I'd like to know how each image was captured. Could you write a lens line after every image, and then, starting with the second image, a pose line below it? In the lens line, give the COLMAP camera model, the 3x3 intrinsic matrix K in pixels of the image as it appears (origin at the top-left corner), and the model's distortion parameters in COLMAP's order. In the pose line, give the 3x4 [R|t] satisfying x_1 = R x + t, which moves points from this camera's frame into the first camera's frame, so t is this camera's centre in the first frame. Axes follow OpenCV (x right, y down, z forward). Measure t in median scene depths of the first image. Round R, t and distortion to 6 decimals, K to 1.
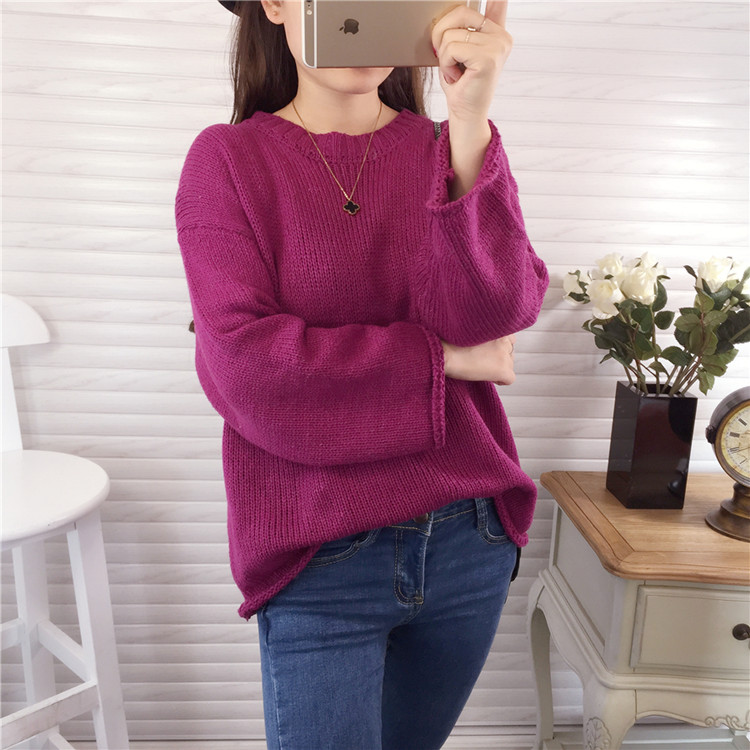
lens RADIAL K [[877.5, 0, 374.1], [0, 877.5, 359.6], [0, 0, 1]] dist [0.117516, -0.201961]
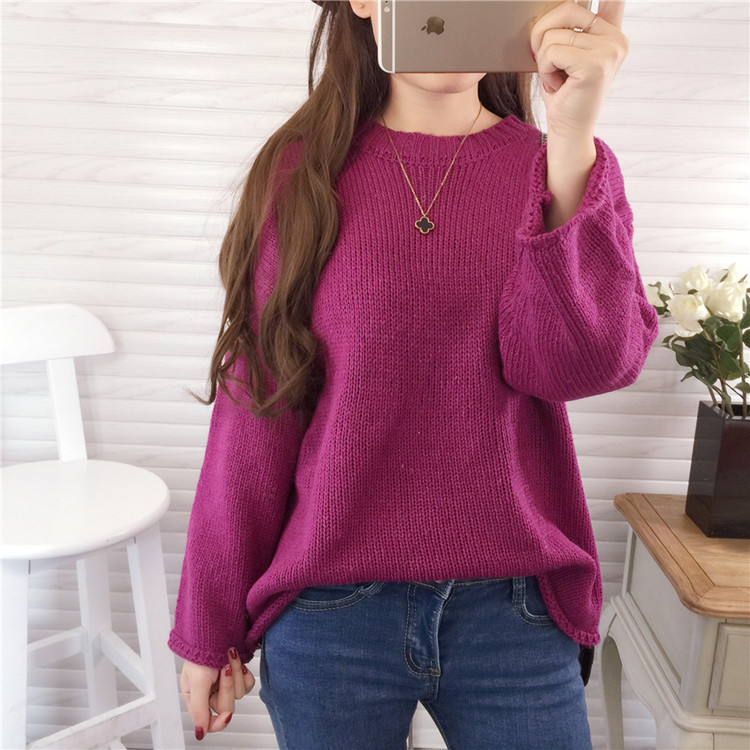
lens RADIAL K [[874.3, 0, 372.3], [0, 874.3, 362.6], [0, 0, 1]] dist [0.107354, -0.181040]
pose [[0.996313, 0.014277, -0.084598, 0.007928], [-0.013428, 0.999854, 0.010608, -0.022363], [0.084737, -0.009433, 0.996359, 0.037714]]
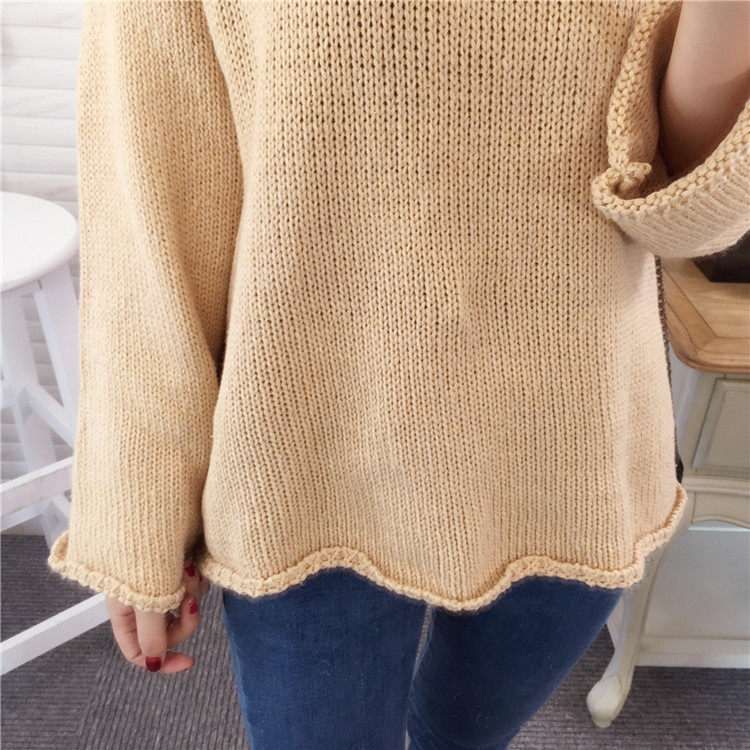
lens RADIAL K [[870.9, 0, 375.0], [0, 870.9, 375.0], [0, 0, 1]] dist [0.014591, 0.006095]
pose [[0.997928, 0.036127, -0.053246, 0.022973], [-0.018150, 0.951944, 0.305733, 0.009680], [0.061732, -0.304133, 0.950627, 0.193909]]
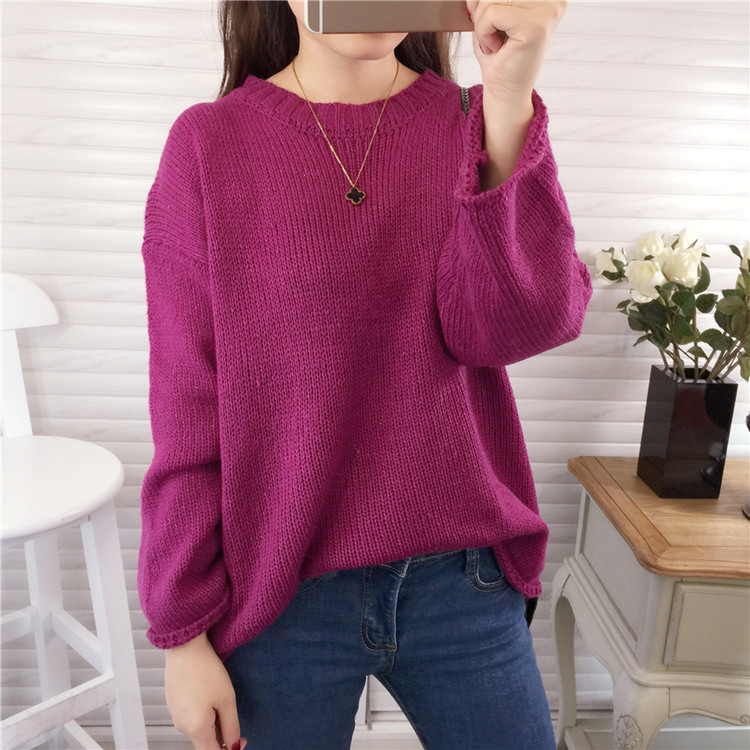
lens RADIAL K [[874.3, 0, 372.3], [0, 874.3, 362.6], [0, 0, 1]] dist [0.107354, -0.181040]
pose [[0.999968, 0.002933, -0.007402, -0.020466], [-0.002541, 0.998622, 0.052410, -0.028240], [0.007545, -0.052390, 0.998598, 0.049938]]
